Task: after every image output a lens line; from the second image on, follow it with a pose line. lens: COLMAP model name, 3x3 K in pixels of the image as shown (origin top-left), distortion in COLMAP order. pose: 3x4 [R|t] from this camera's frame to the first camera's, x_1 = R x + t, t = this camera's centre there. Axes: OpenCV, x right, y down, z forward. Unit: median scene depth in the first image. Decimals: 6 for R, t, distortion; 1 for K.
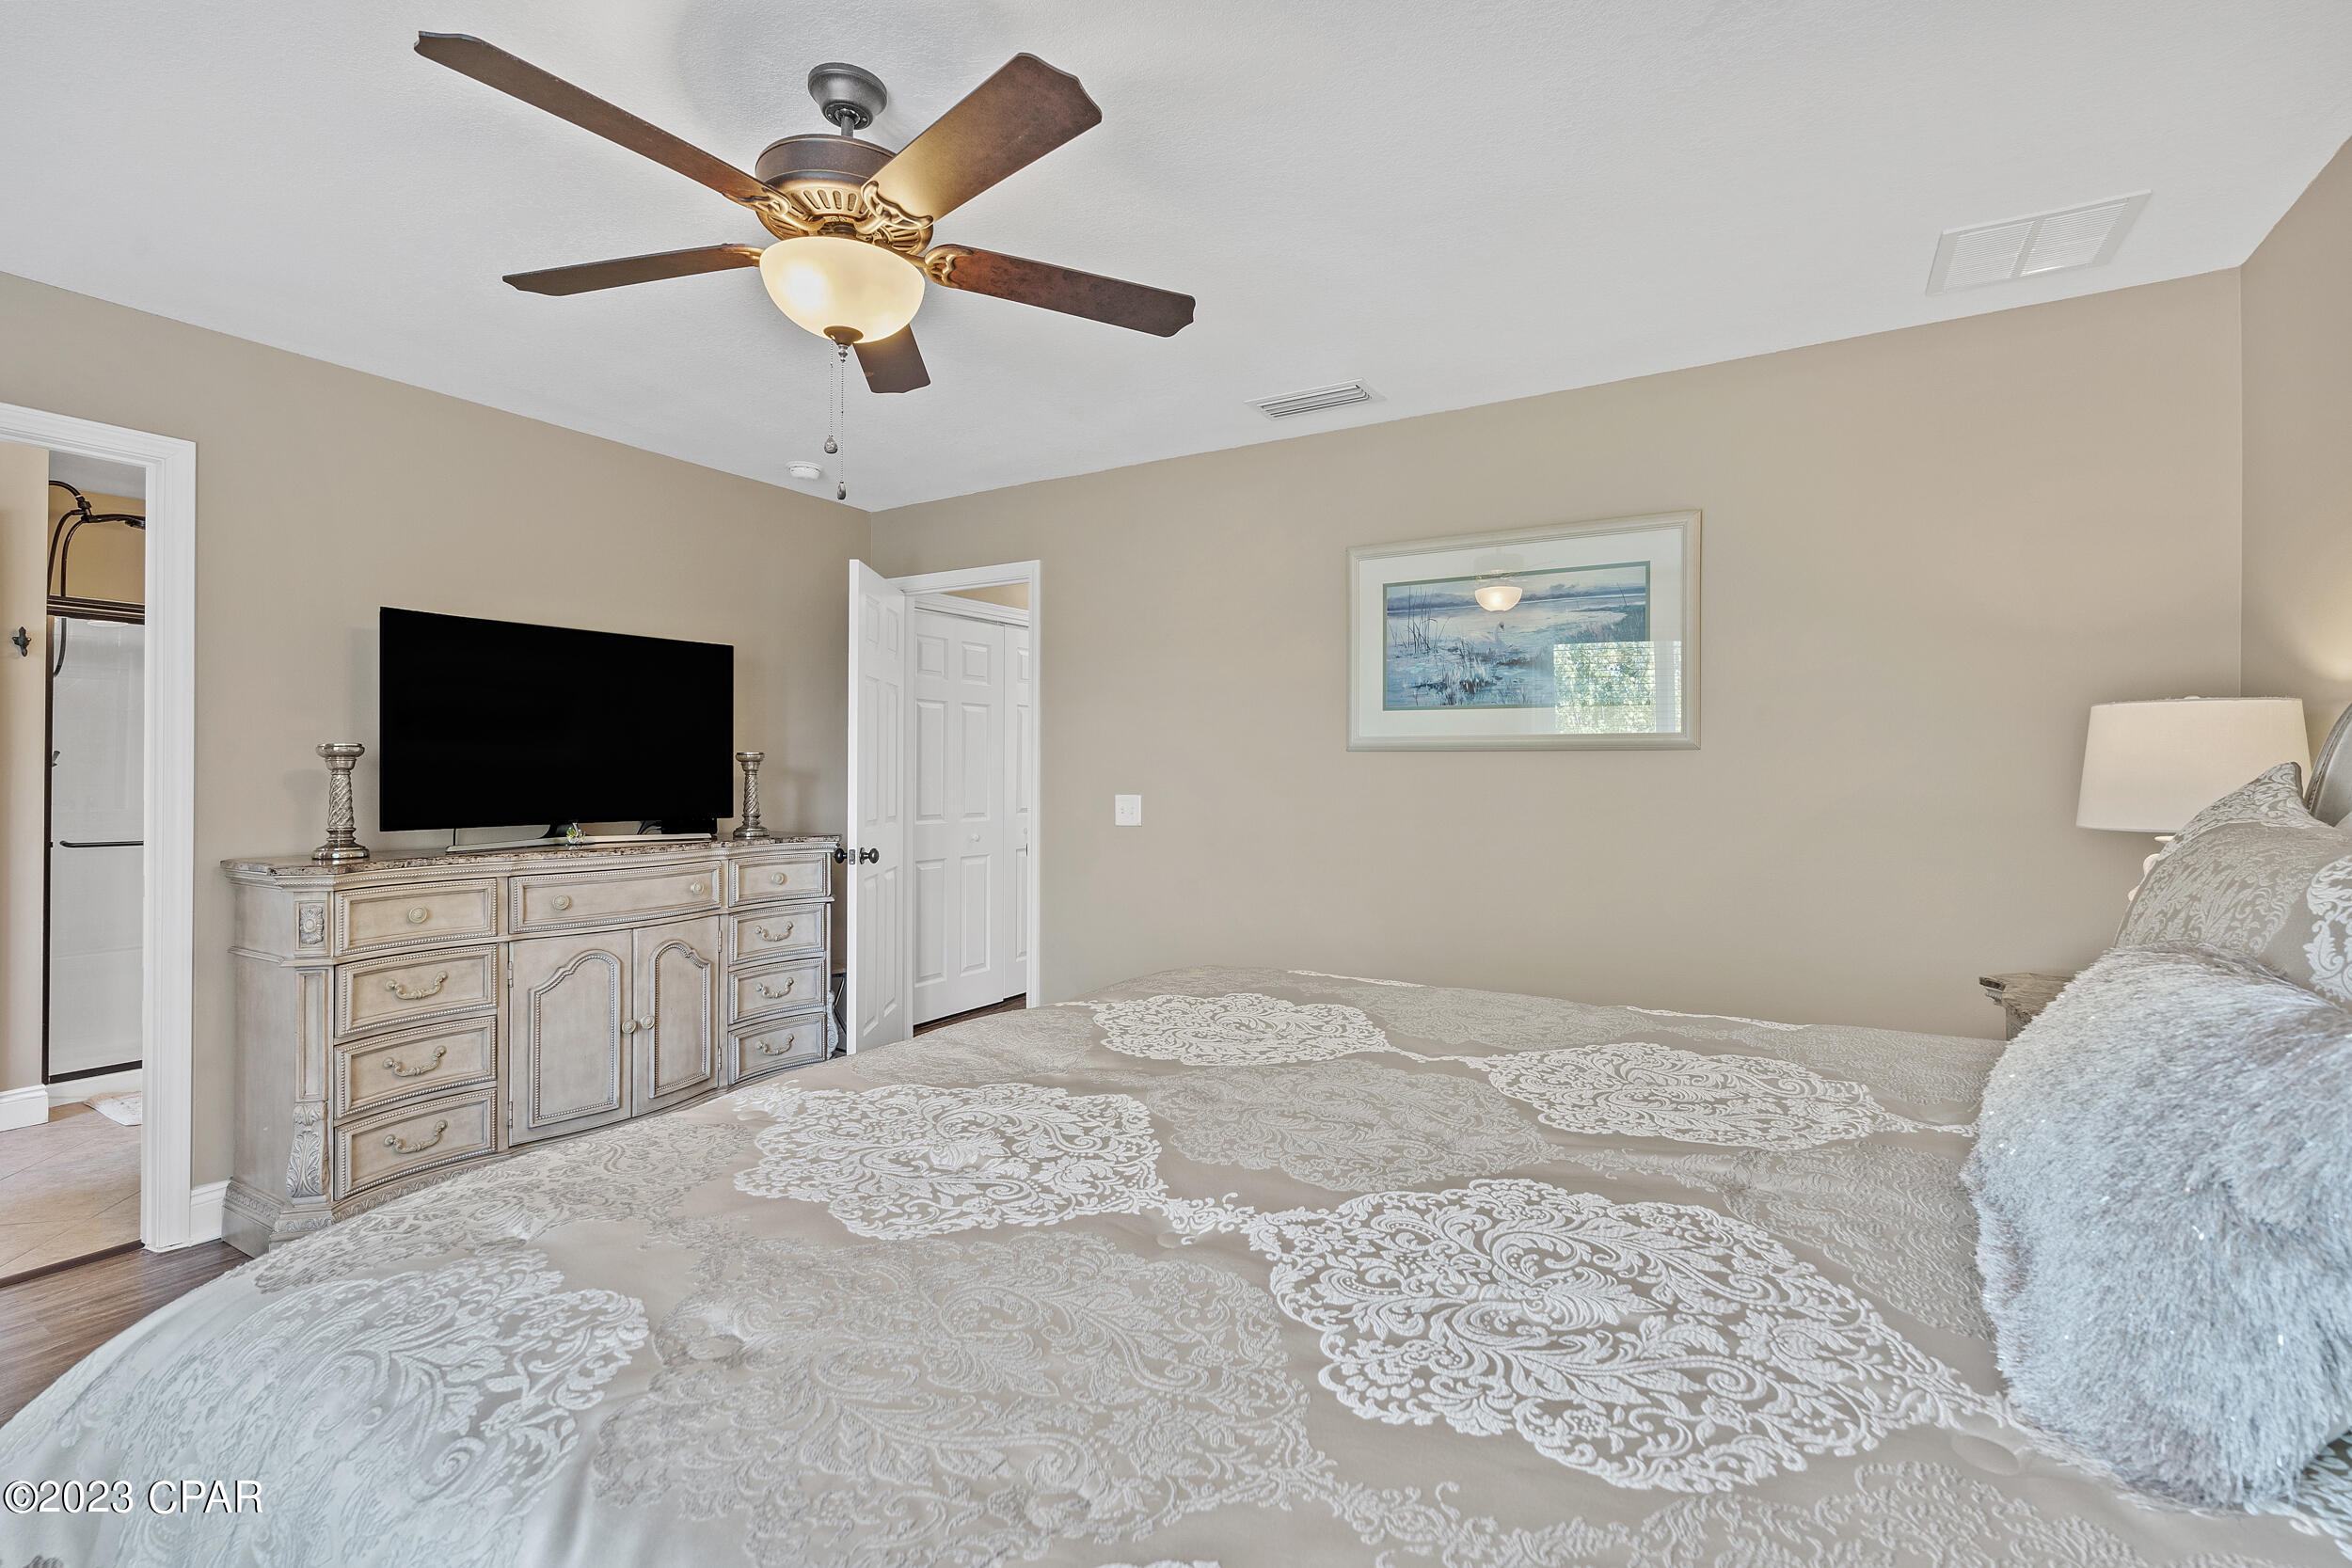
lens RADIAL K [[1058.0, 0, 1192.8], [0, 1058.0, 771.9], [0, 0, 1]] dist [-0.003129, 0.000154]
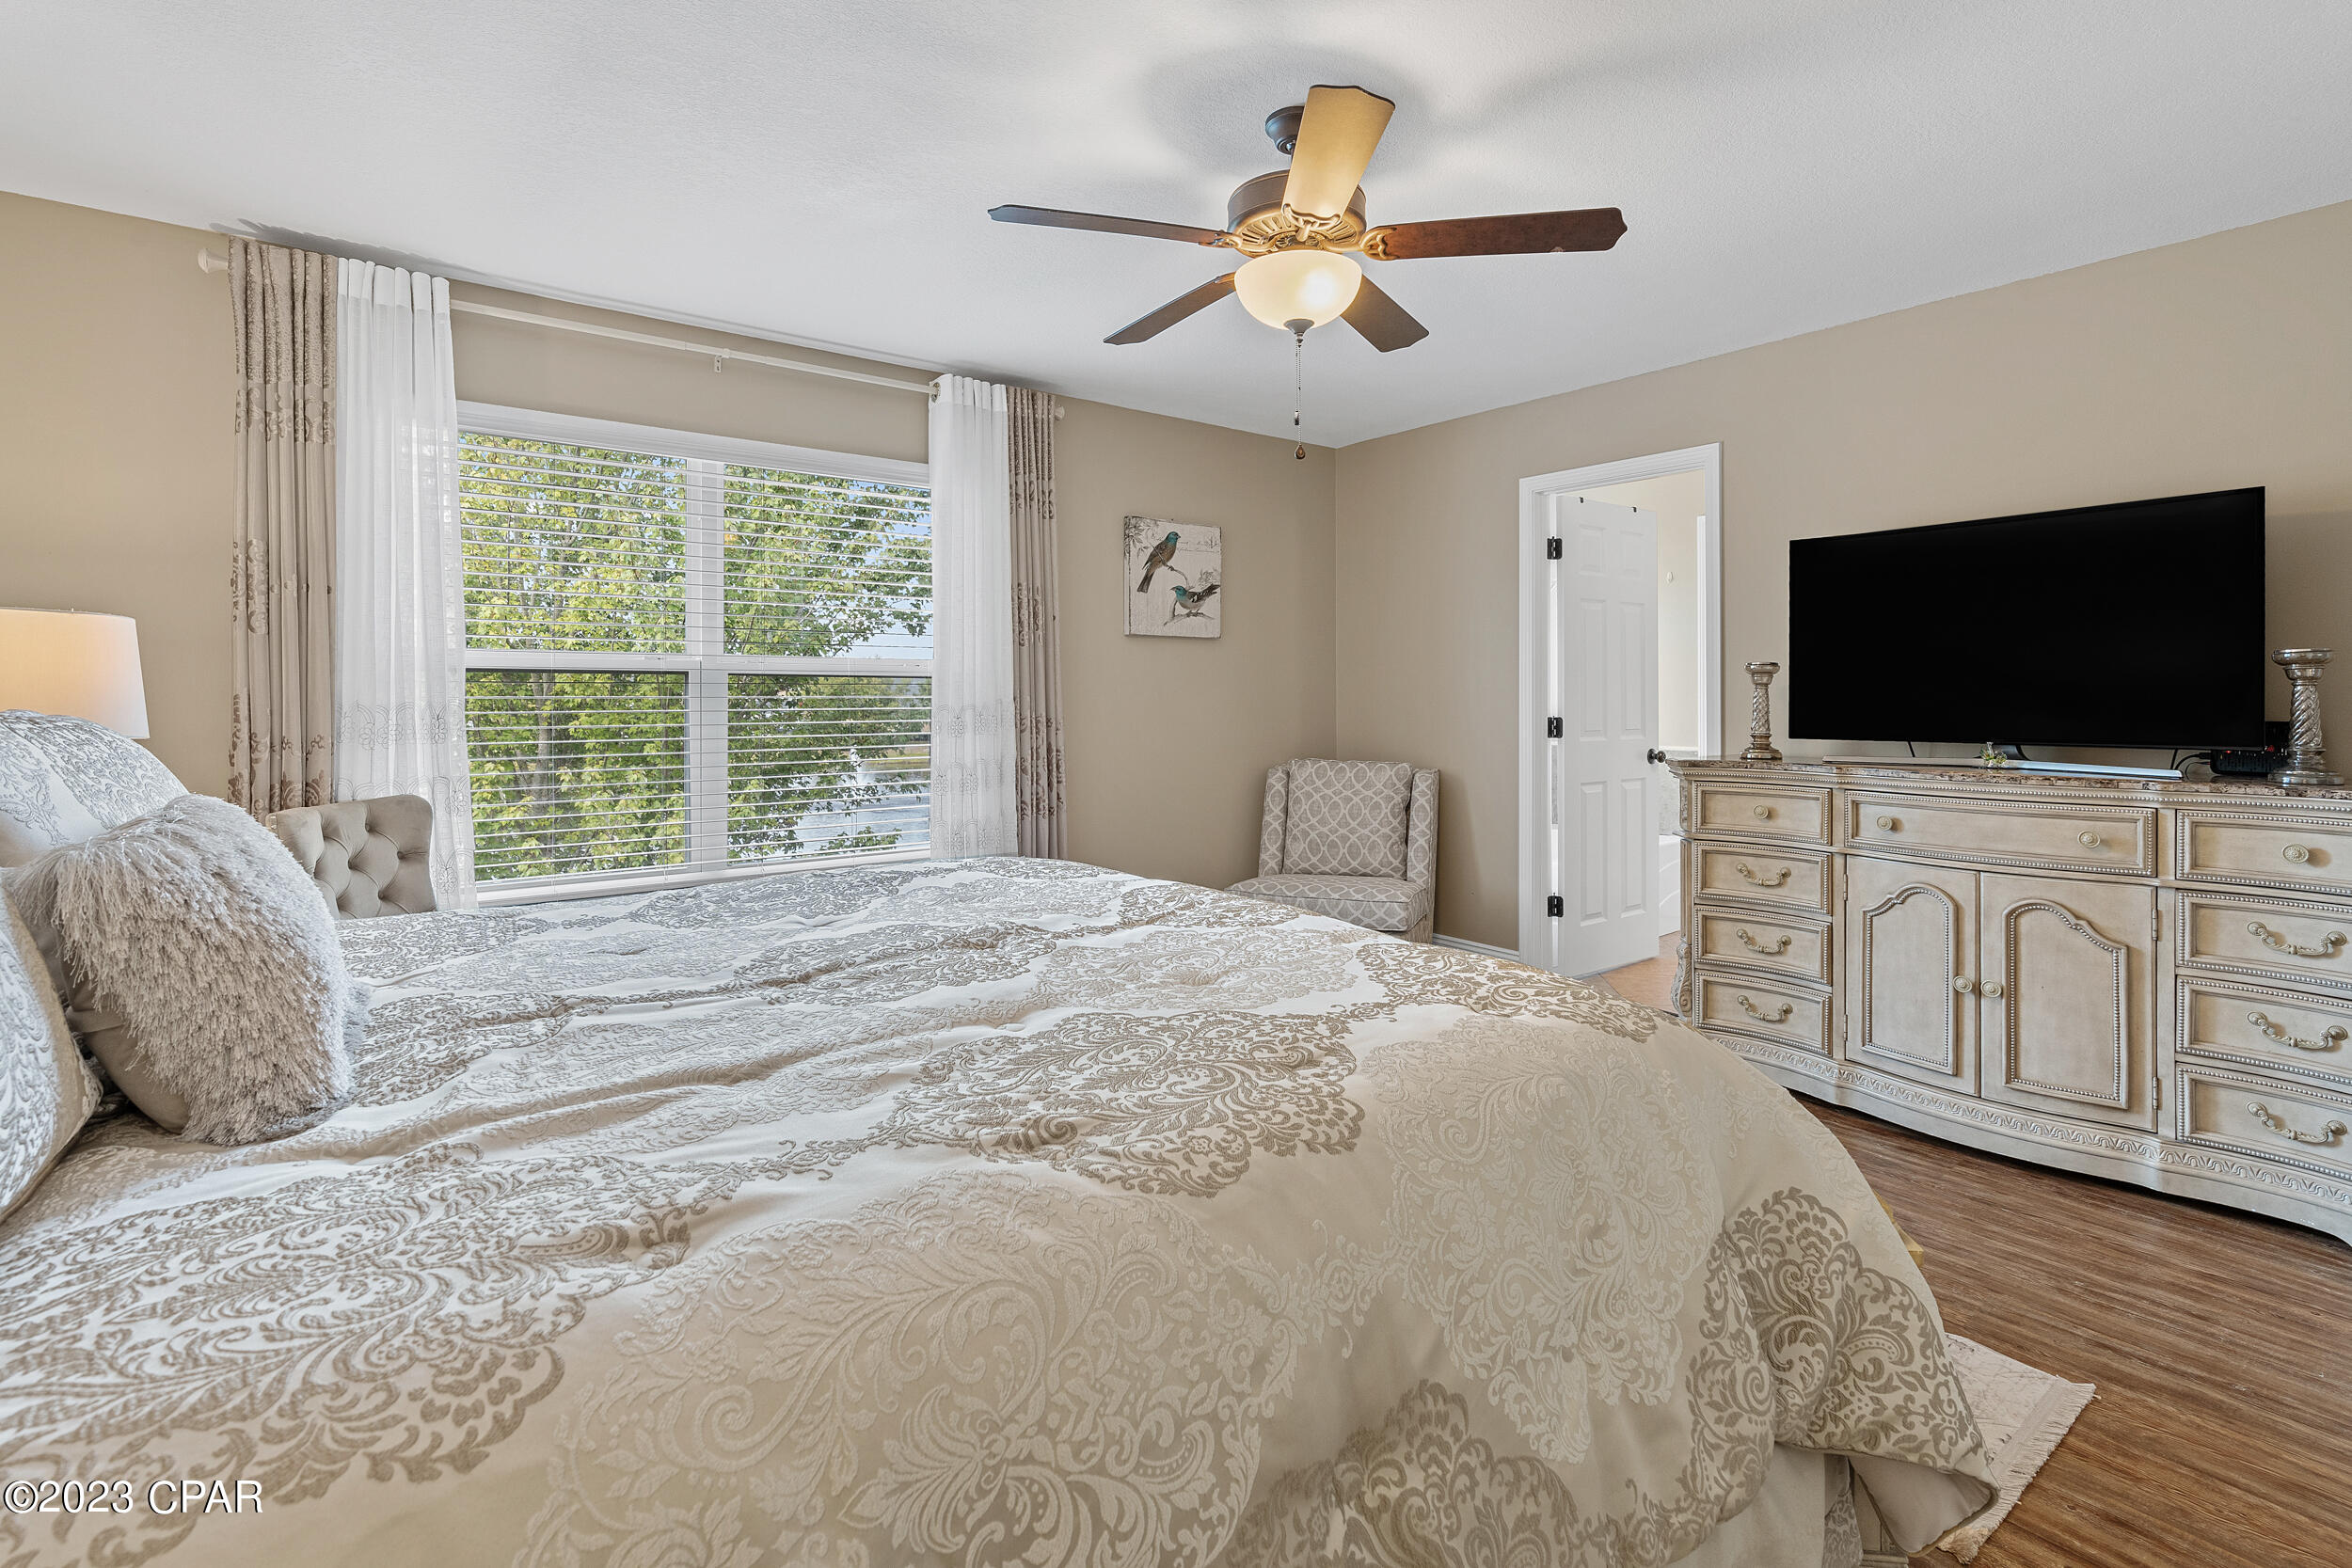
lens RADIAL K [[1096.3, 0, 1171.9], [0, 1096.3, 704.4], [0, 0, 1]] dist [-0.000994, -0.000094]
pose [[-0.367985, 0.005443, -0.929816, 0.530249], [0.000735, 0.999984, 0.005562, 0.011663], [0.929831, 0.001363, -0.367983, 0.755985]]
